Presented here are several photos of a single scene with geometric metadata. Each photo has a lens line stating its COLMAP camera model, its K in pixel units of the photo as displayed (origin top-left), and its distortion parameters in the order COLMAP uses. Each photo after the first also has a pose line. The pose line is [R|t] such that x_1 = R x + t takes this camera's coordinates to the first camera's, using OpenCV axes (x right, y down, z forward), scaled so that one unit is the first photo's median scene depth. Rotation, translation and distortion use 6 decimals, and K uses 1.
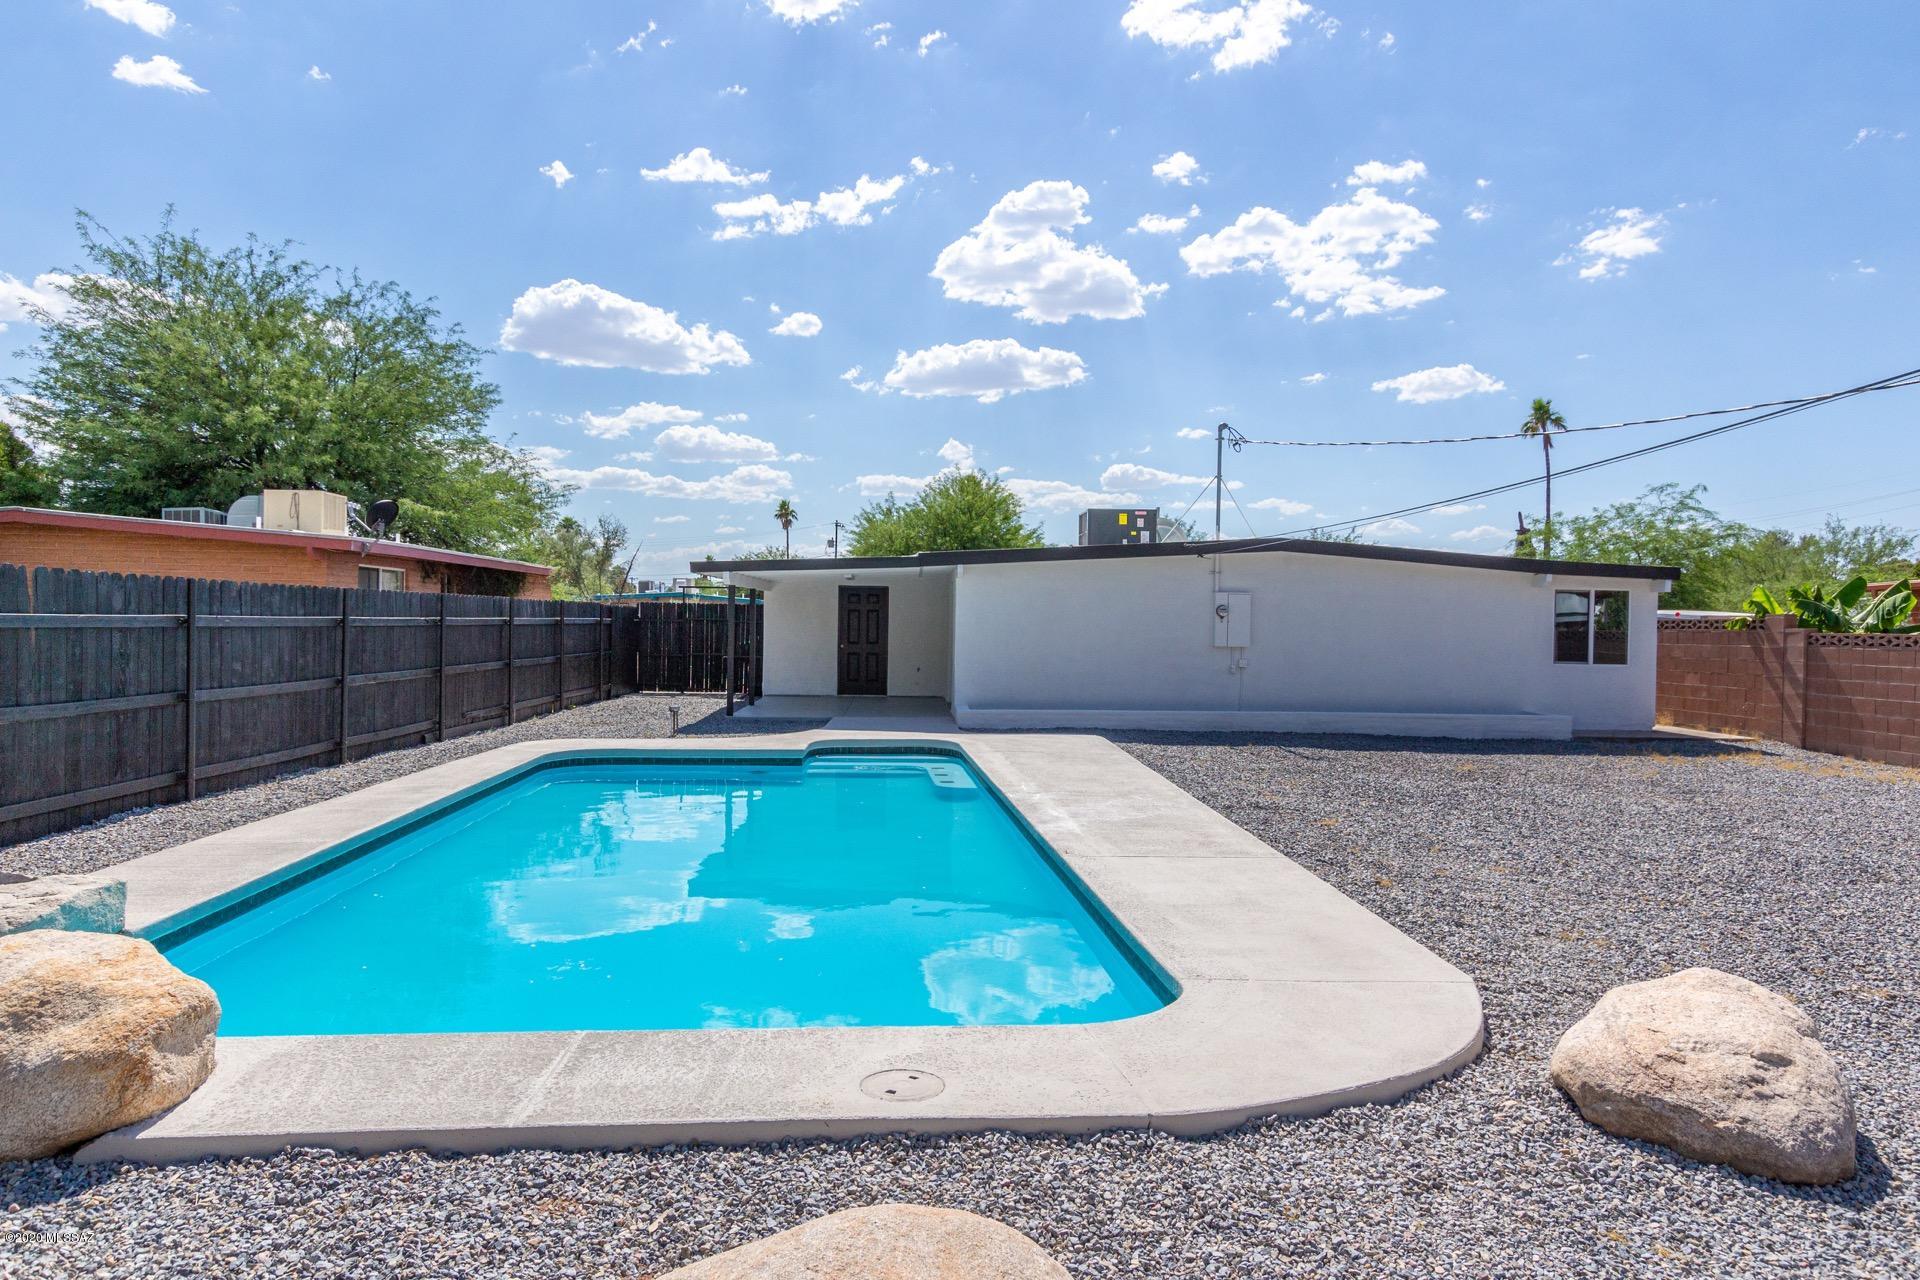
lens RADIAL K [[1187.1, 0, 960.0], [0, 1187.1, 640.0], [0, 0, 1]] dist [0.007876, 0.001470]
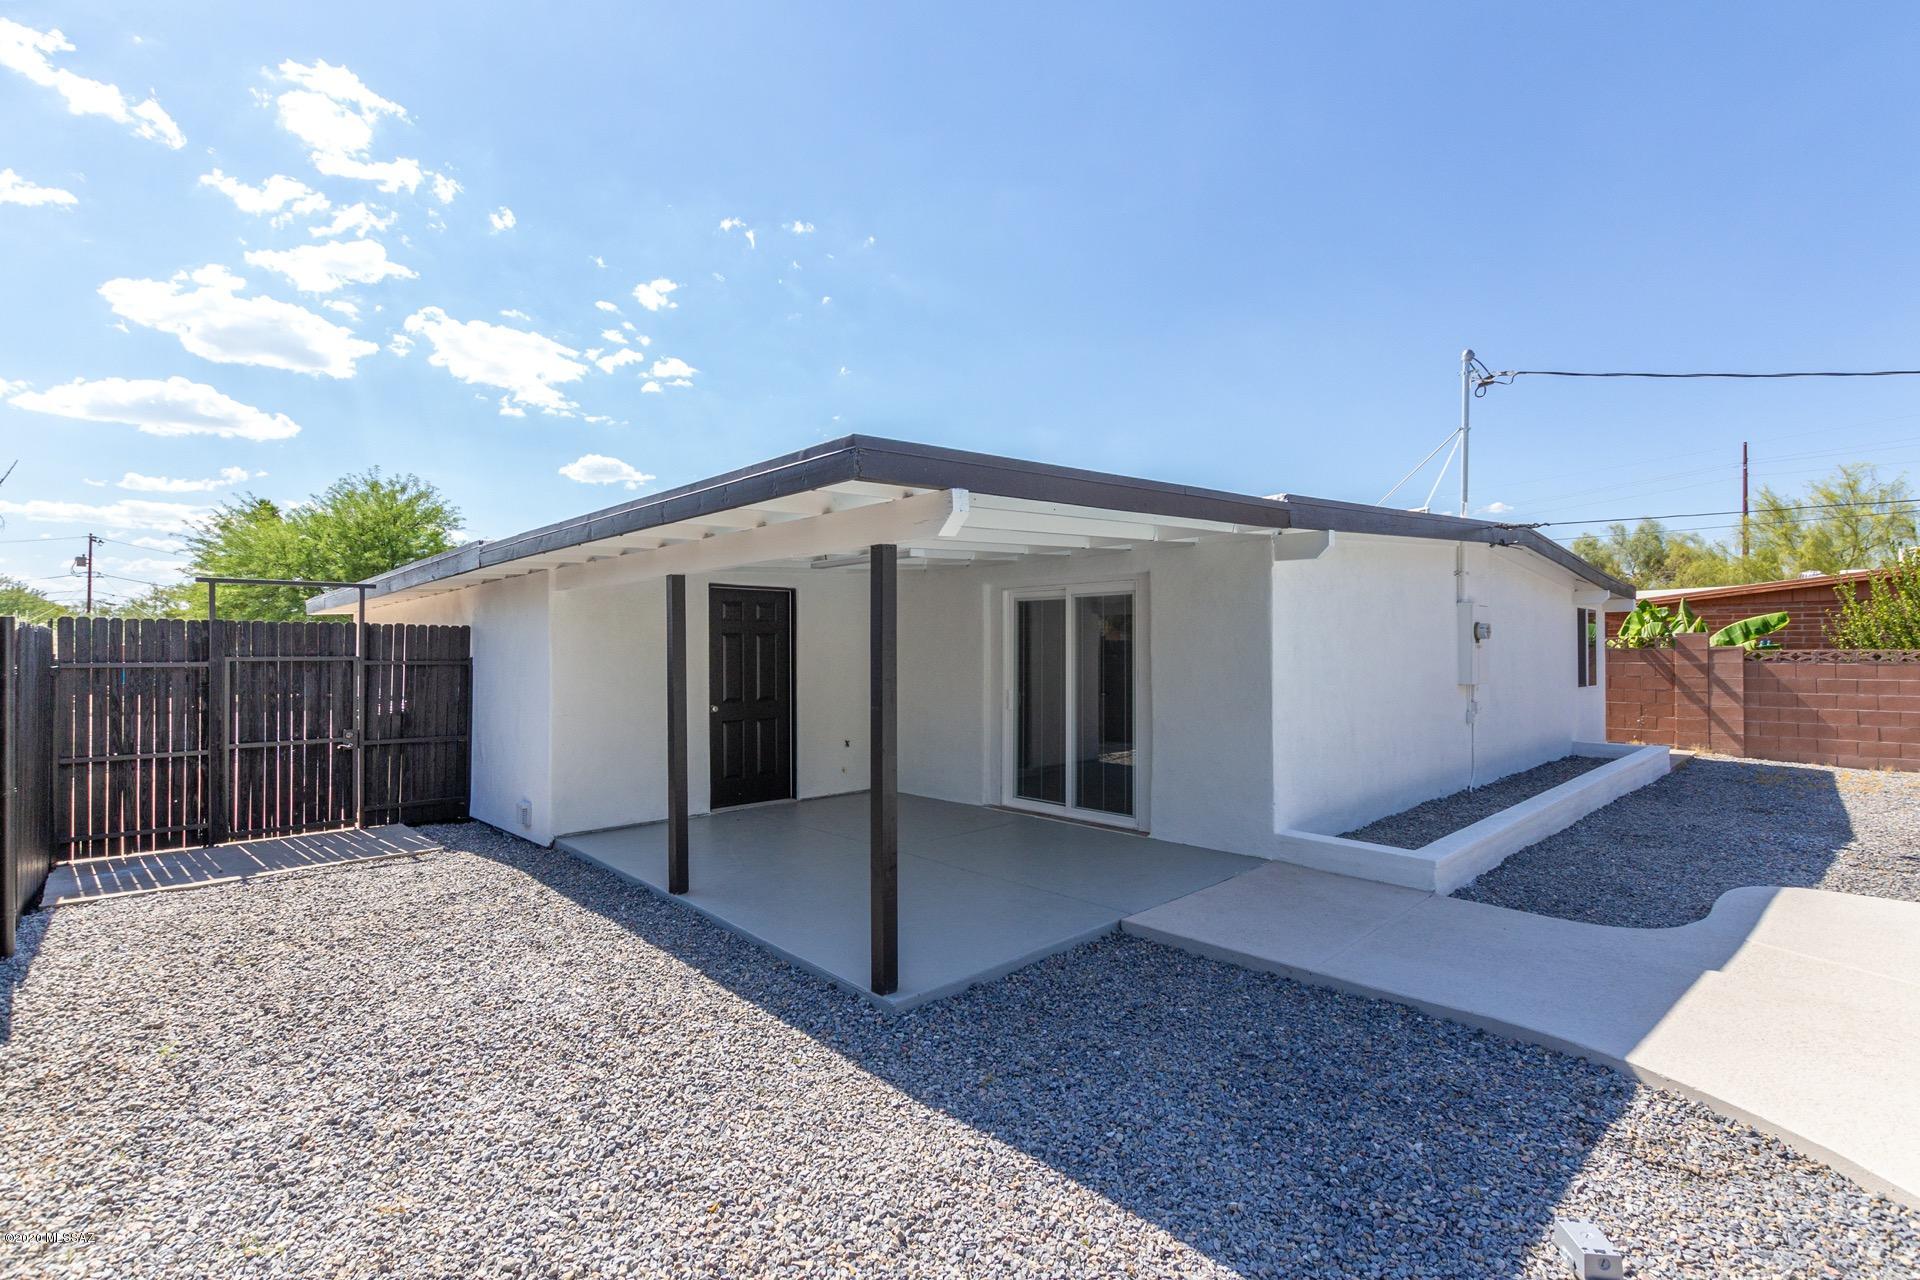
lens RADIAL K [[882.6, 0, 952.7], [0, 882.6, 644.8], [0, 0, 1]] dist [0.010063, -0.005917]
pose [[0.750967, -0.012606, 0.660219, -0.325505], [0.023775, 0.999686, -0.007954, -0.019758], [-0.659911, 0.021670, 0.751031, 0.838763]]
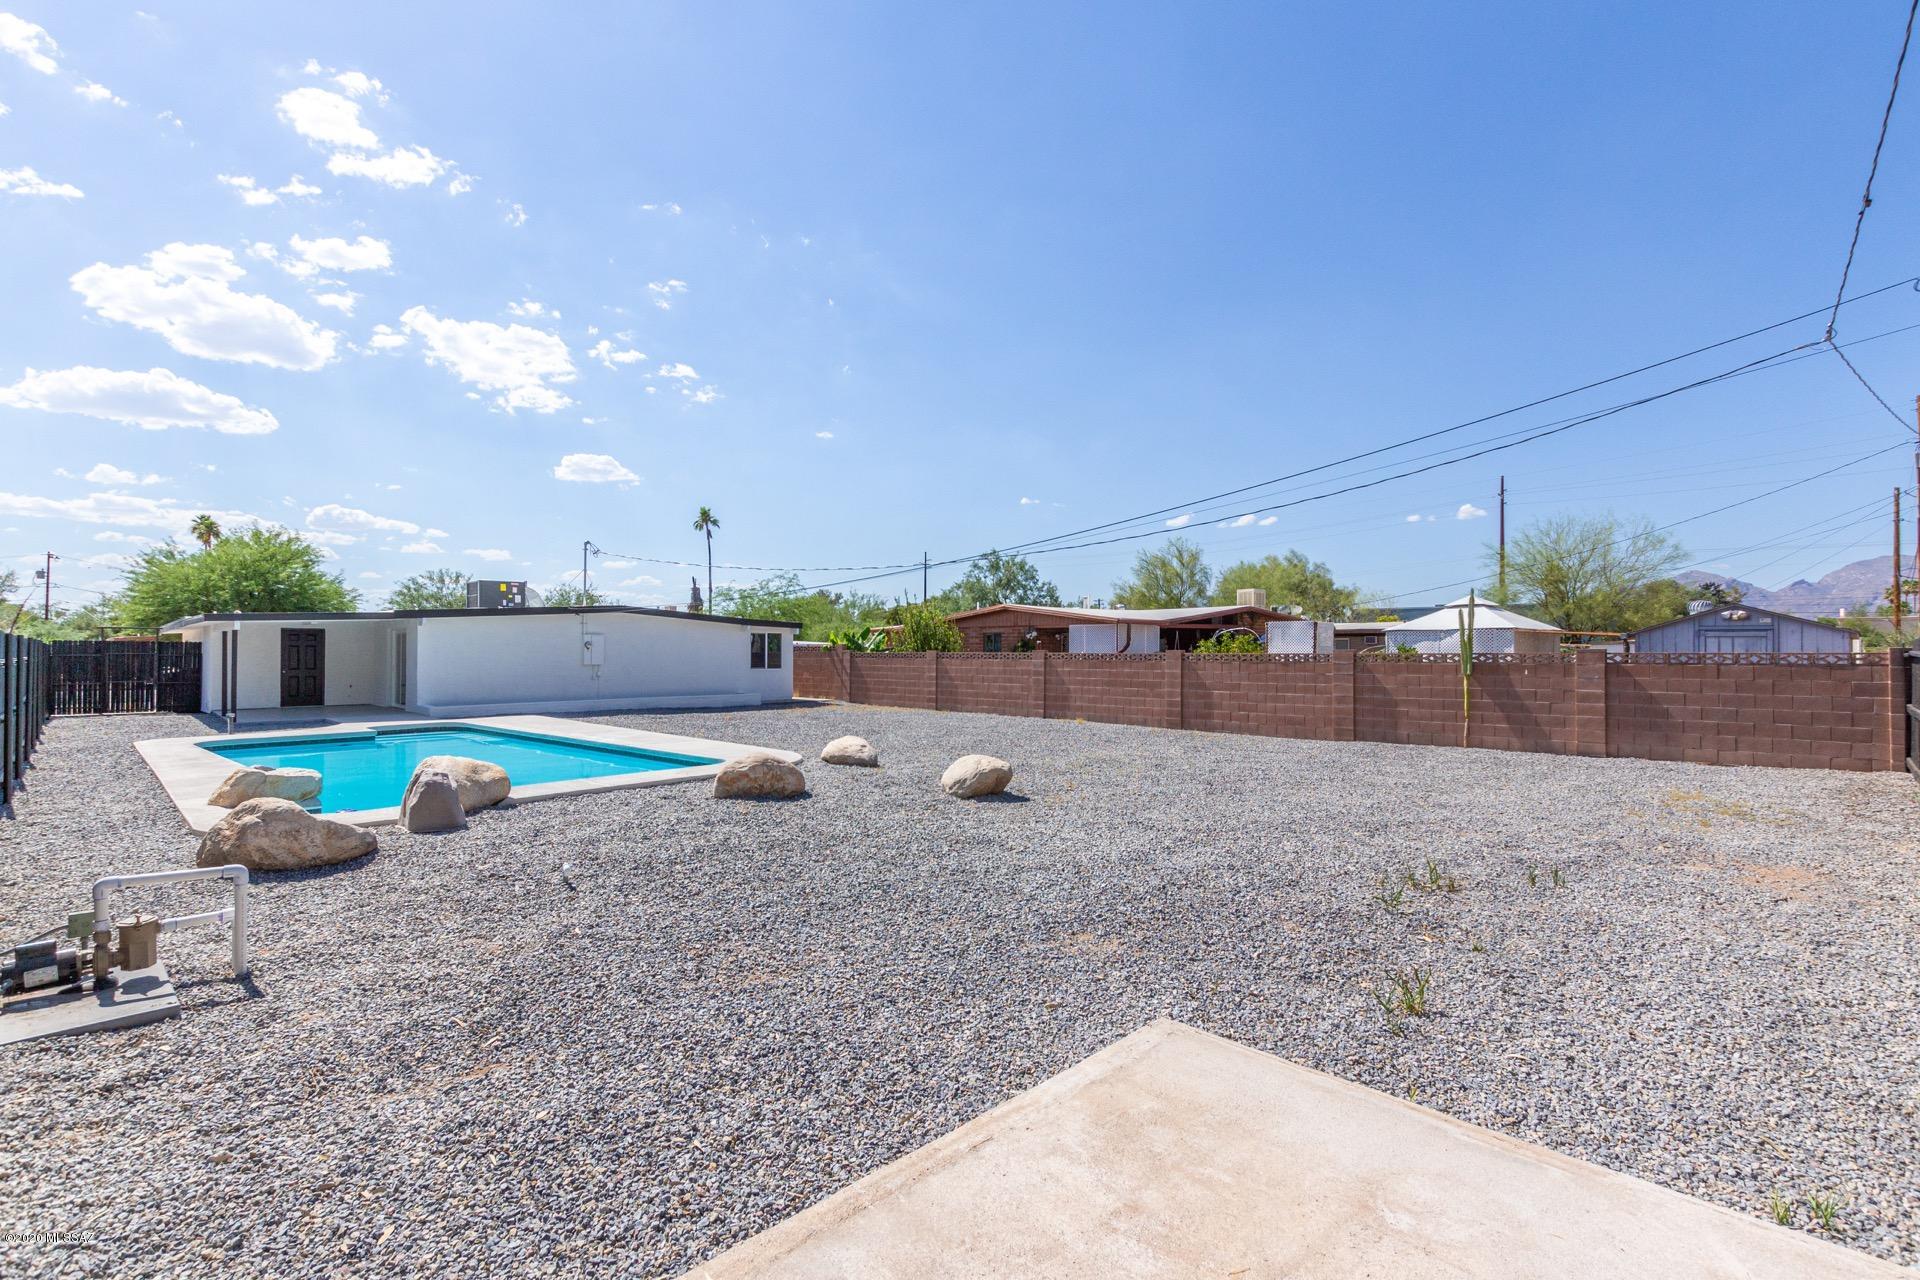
lens RADIAL K [[882.6, 0, 952.7], [0, 882.6, 644.8], [0, 0, 1]] dist [0.010063, -0.005917]
pose [[0.732936, -0.009930, 0.680225, -0.283735], [0.020416, 0.999764, -0.007404, -0.003164], [-0.679991, 0.019314, 0.732966, -0.358022]]
